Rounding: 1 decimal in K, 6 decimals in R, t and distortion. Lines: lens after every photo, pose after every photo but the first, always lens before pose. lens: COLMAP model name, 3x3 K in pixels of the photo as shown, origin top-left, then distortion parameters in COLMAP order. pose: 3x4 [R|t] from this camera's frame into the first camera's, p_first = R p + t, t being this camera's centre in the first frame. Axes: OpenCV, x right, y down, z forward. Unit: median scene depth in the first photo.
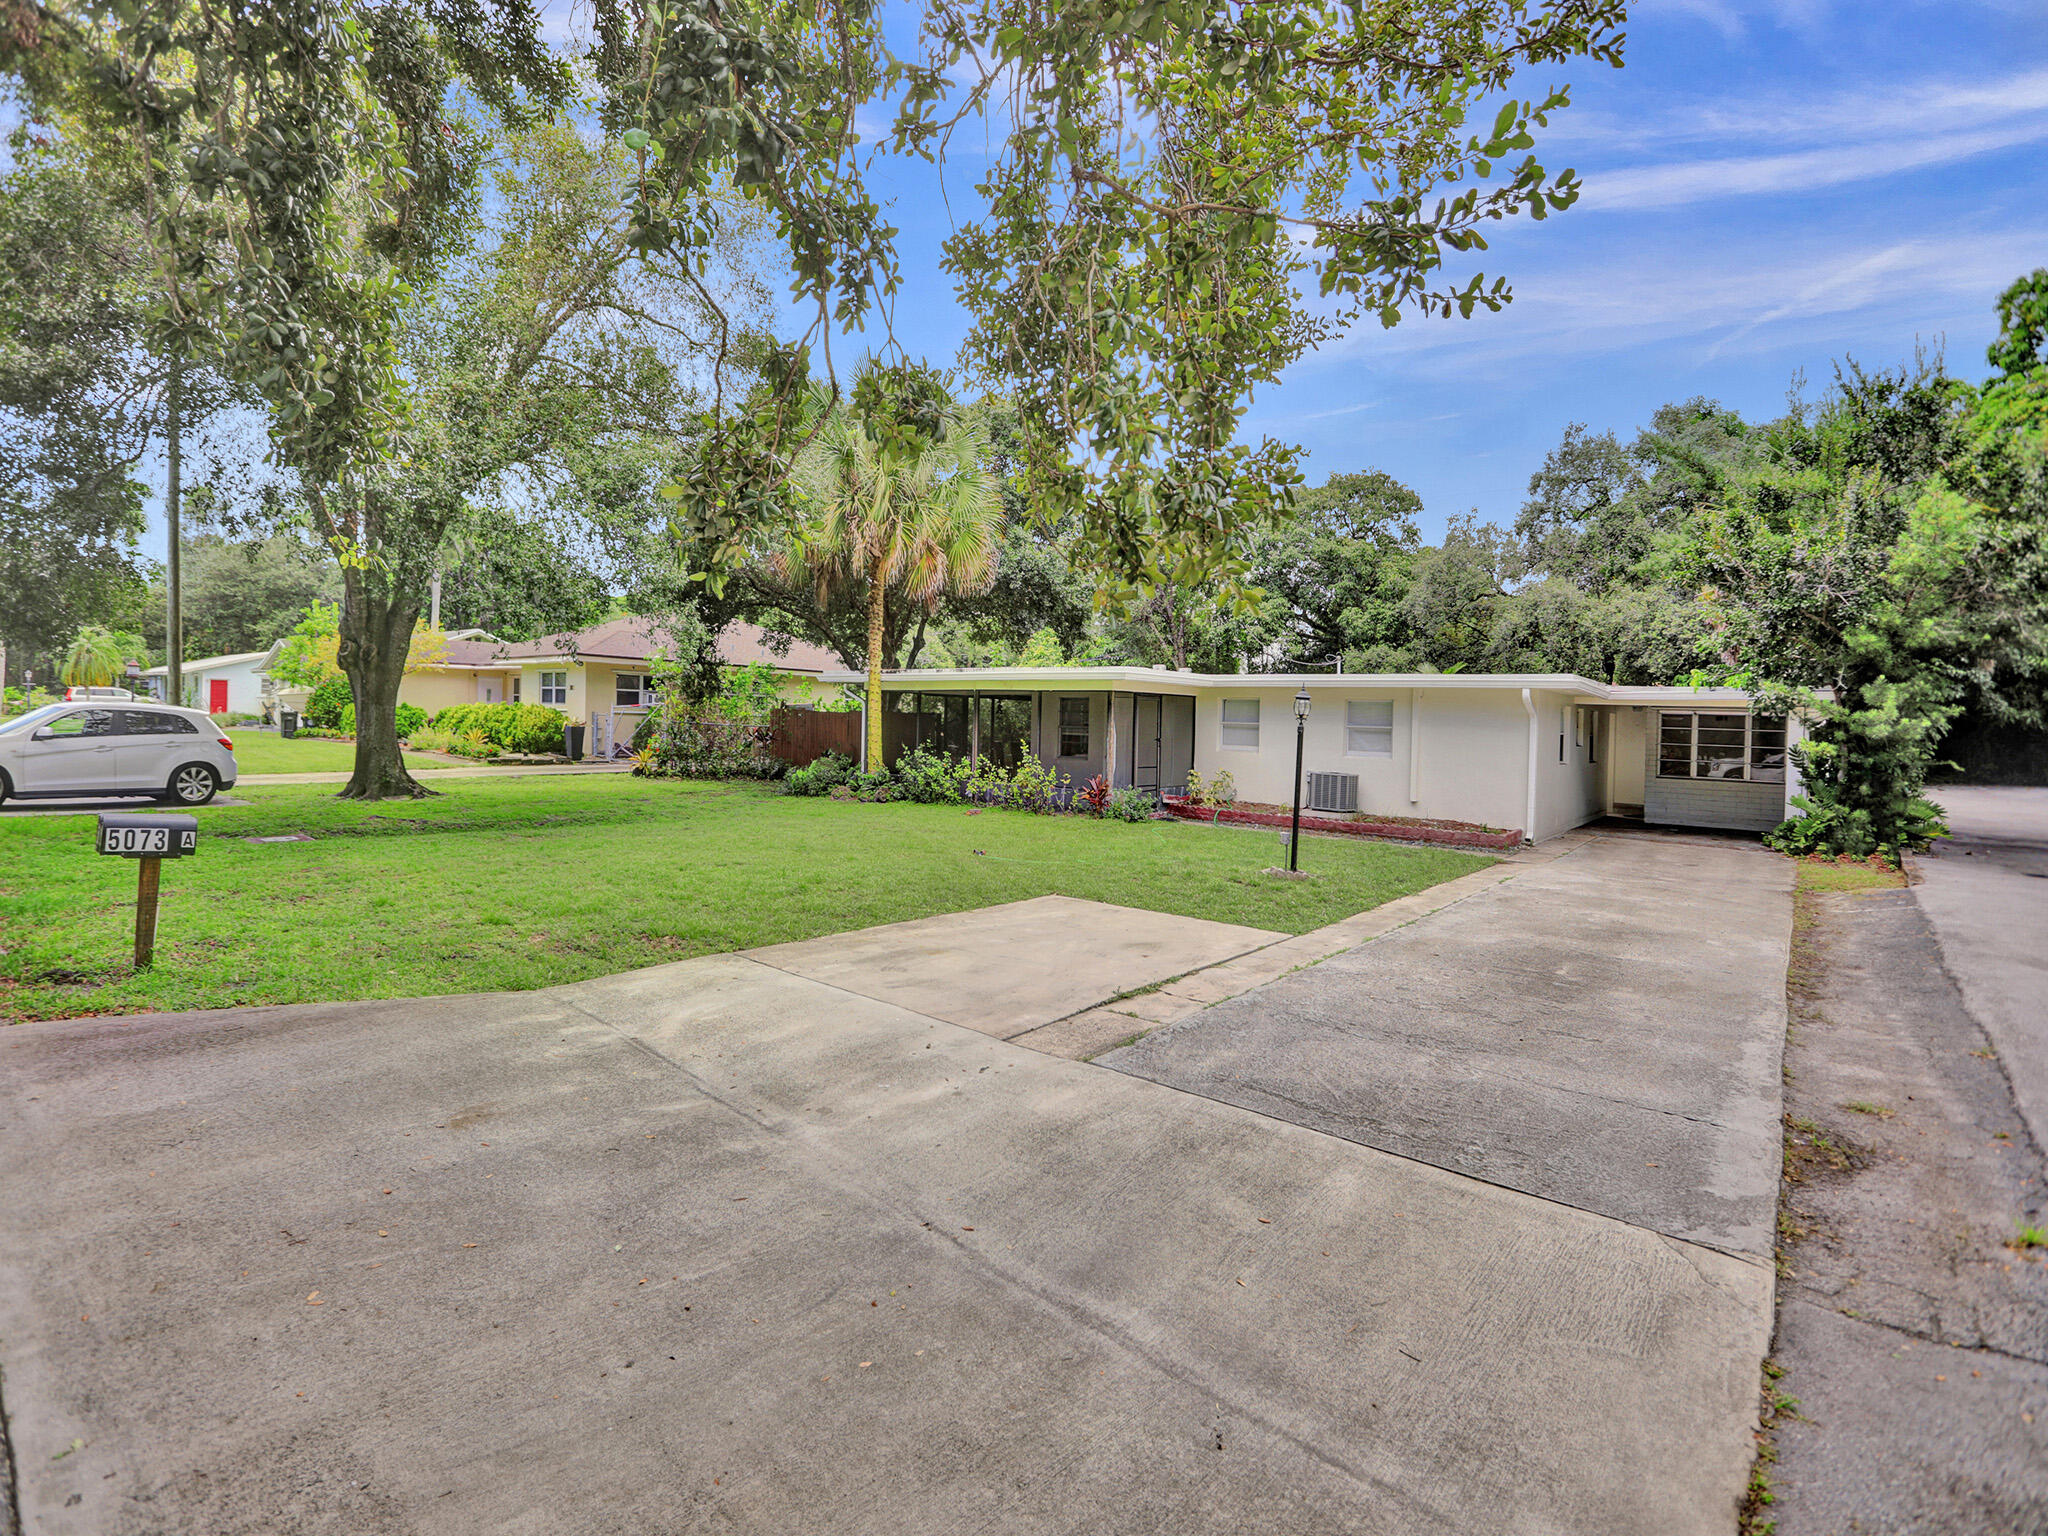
lens RADIAL K [[986.0, 0, 1014.8], [0, 986.0, 759.5], [0, 0, 1]] dist [-0.025669, 0.013620]
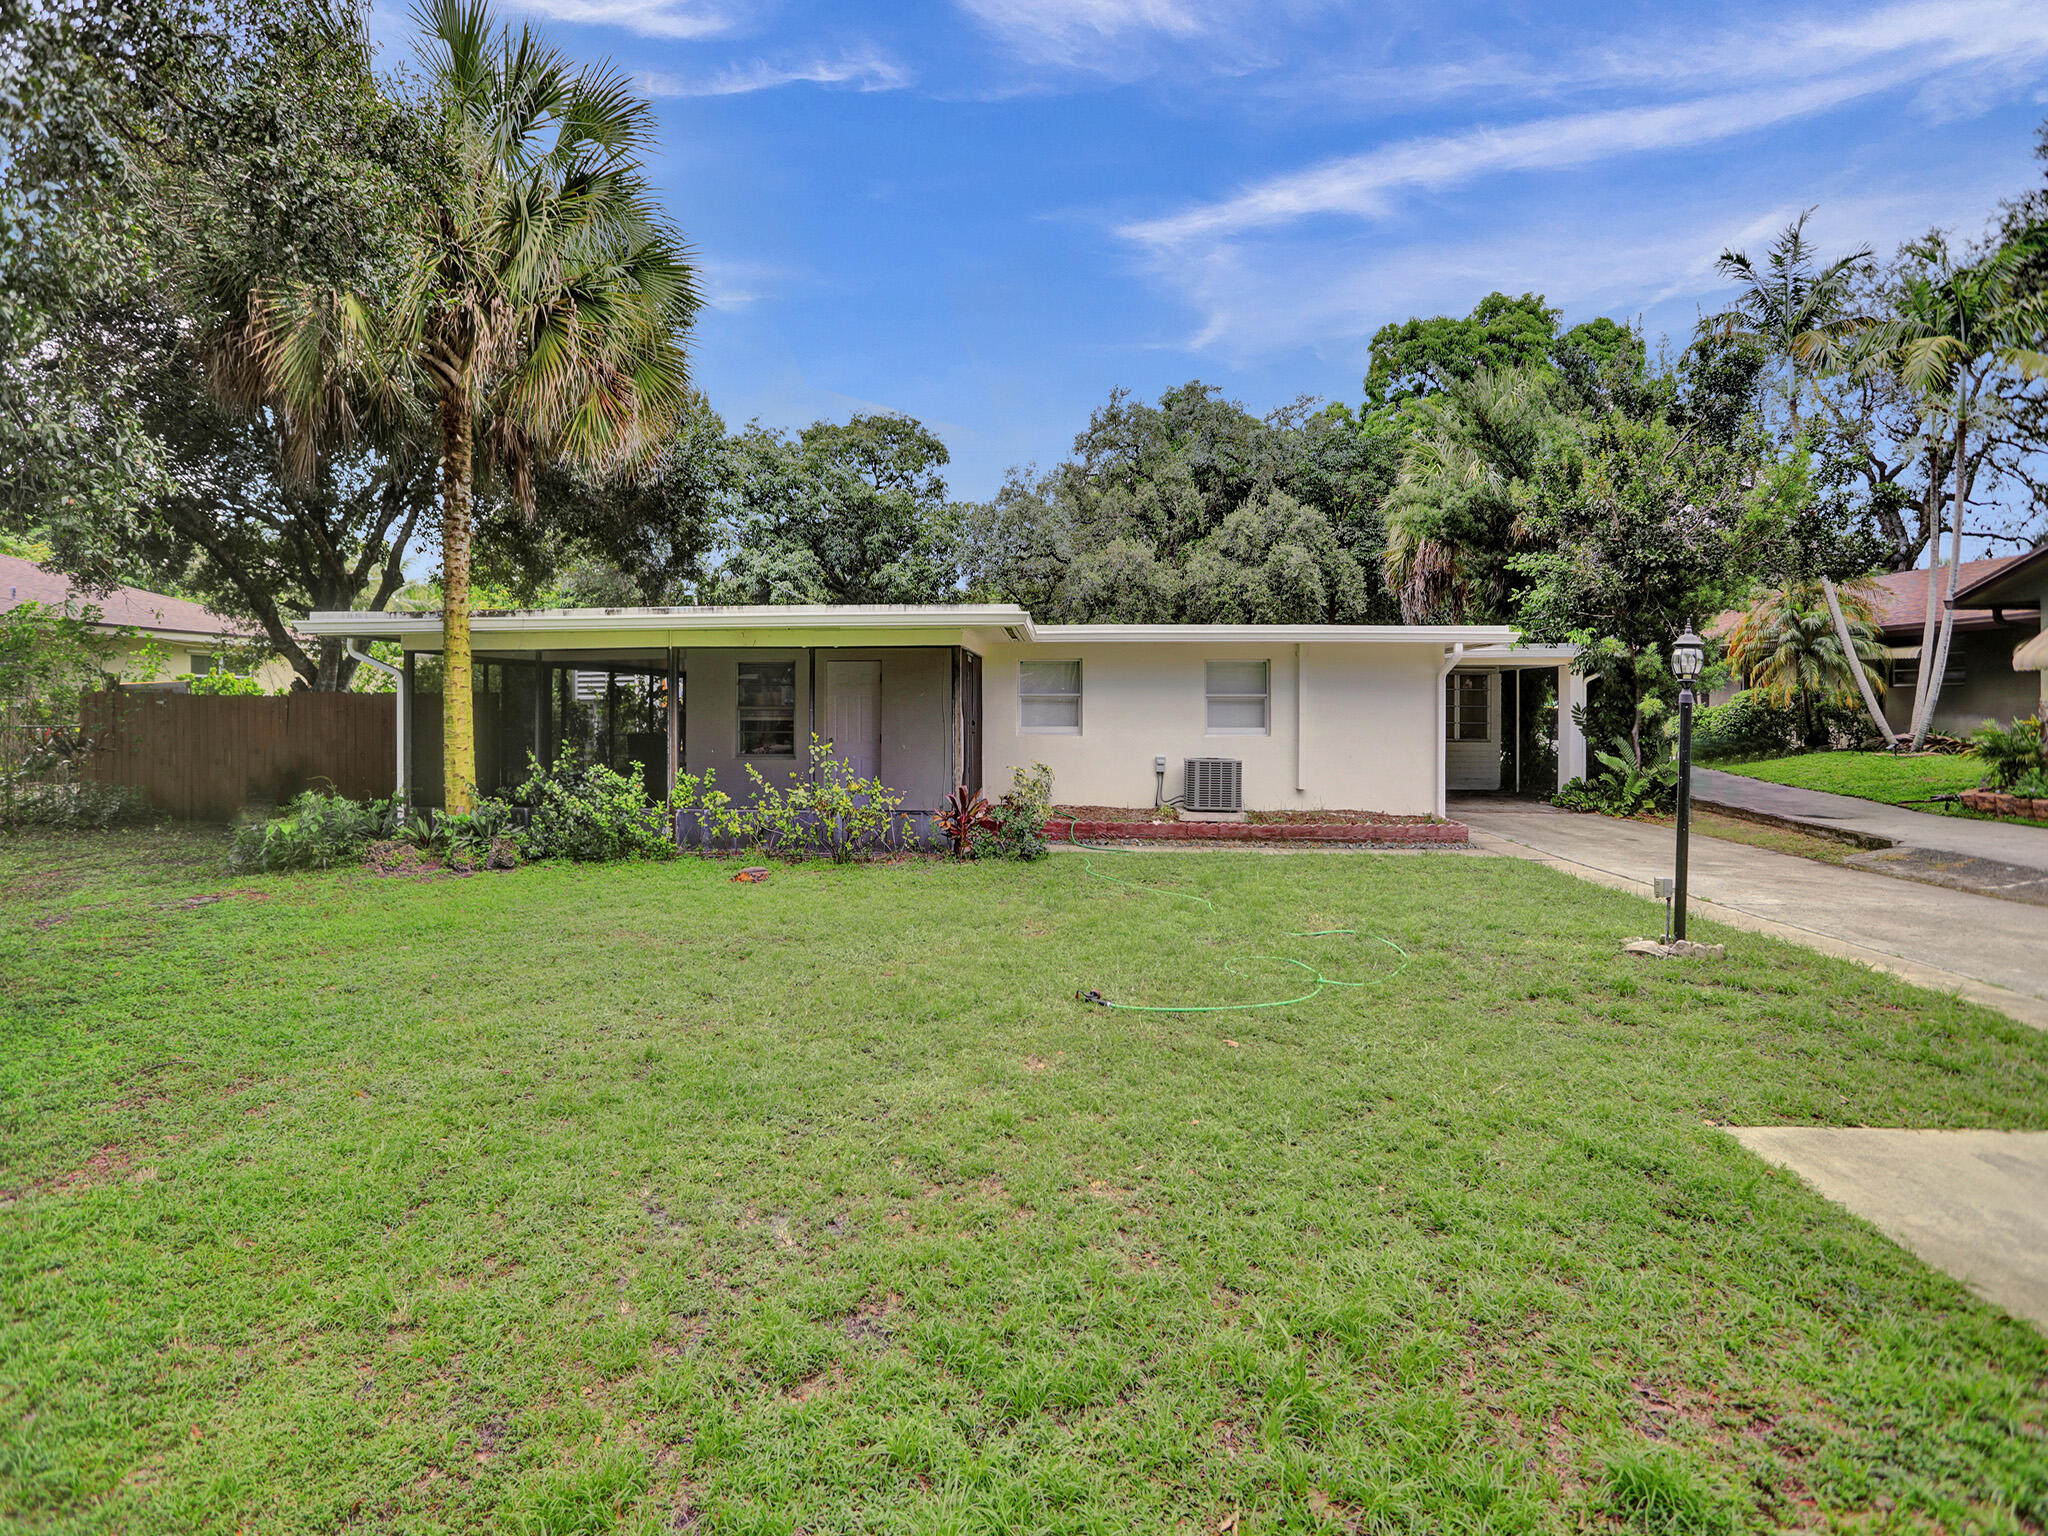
lens RADIAL K [[1008.9, 0, 1011.7], [0, 1008.9, 714.1], [0, 0, 1]] dist [-0.049600, 0.000141]
pose [[0.815750, -0.035980, 0.577284, -0.206489], [0.046194, 0.998928, -0.003016, -0.021489], [-0.576557, 0.029128, 0.816538, 0.410243]]
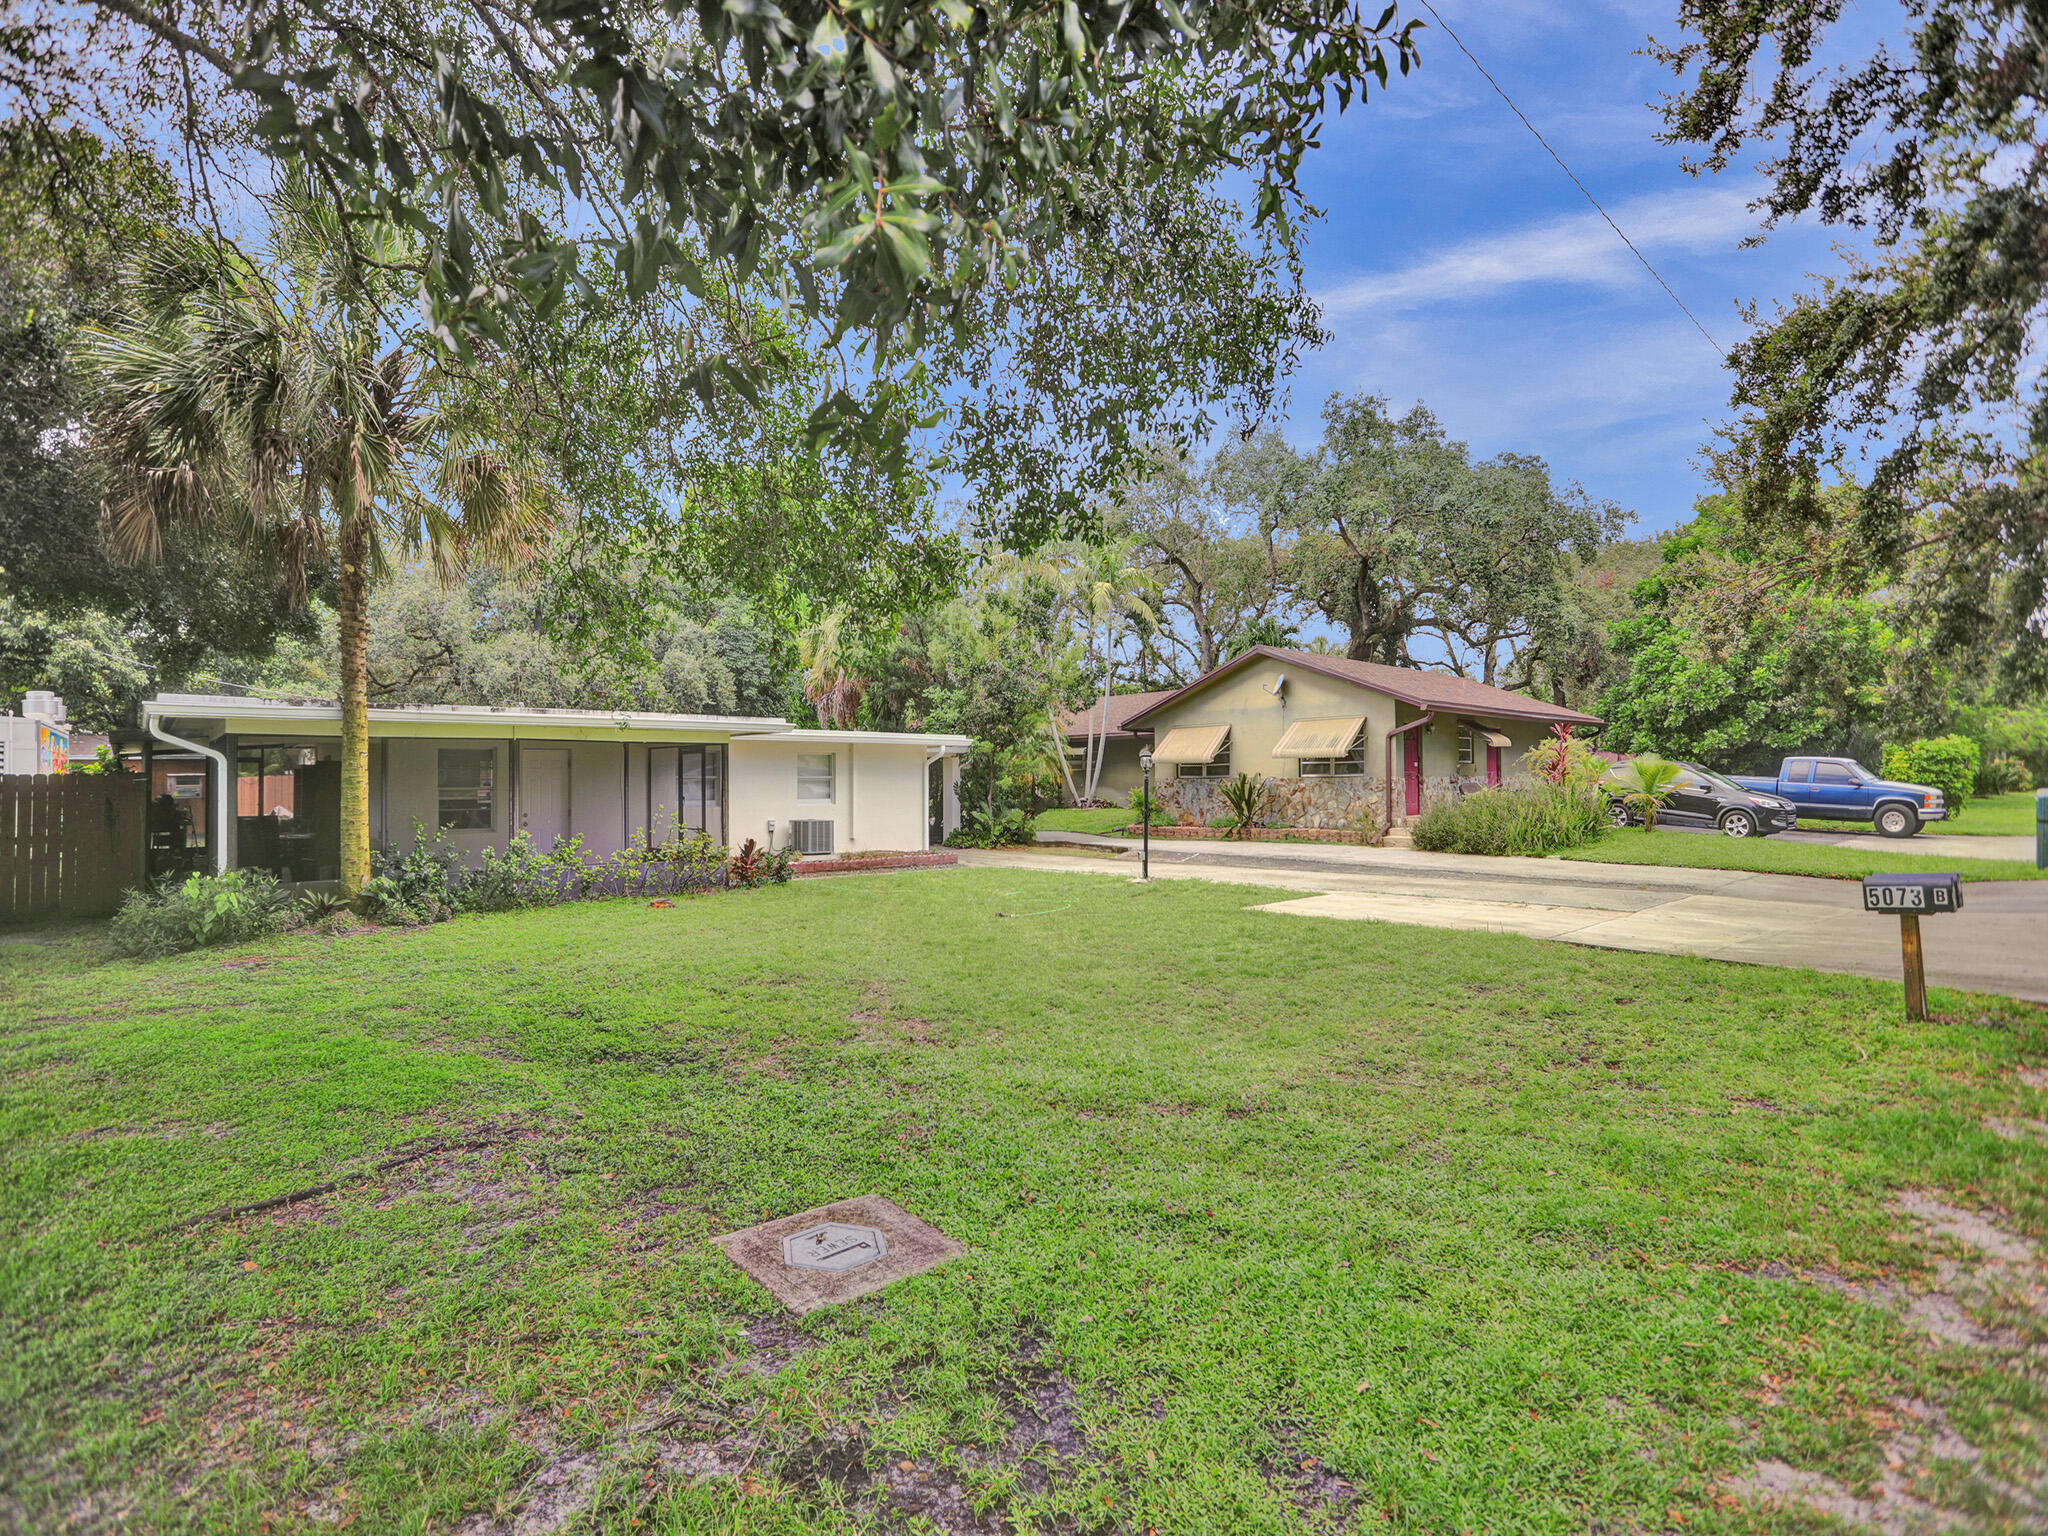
lens RADIAL K [[986.0, 0, 1014.8], [0, 986.0, 759.5], [0, 0, 1]] dist [-0.025669, 0.013620]
pose [[0.167785, -0.008721, 0.985785, -0.633748], [0.051289, 0.998684, 0.000105, -0.036695], [-0.984489, 0.050542, 0.168011, 0.515801]]
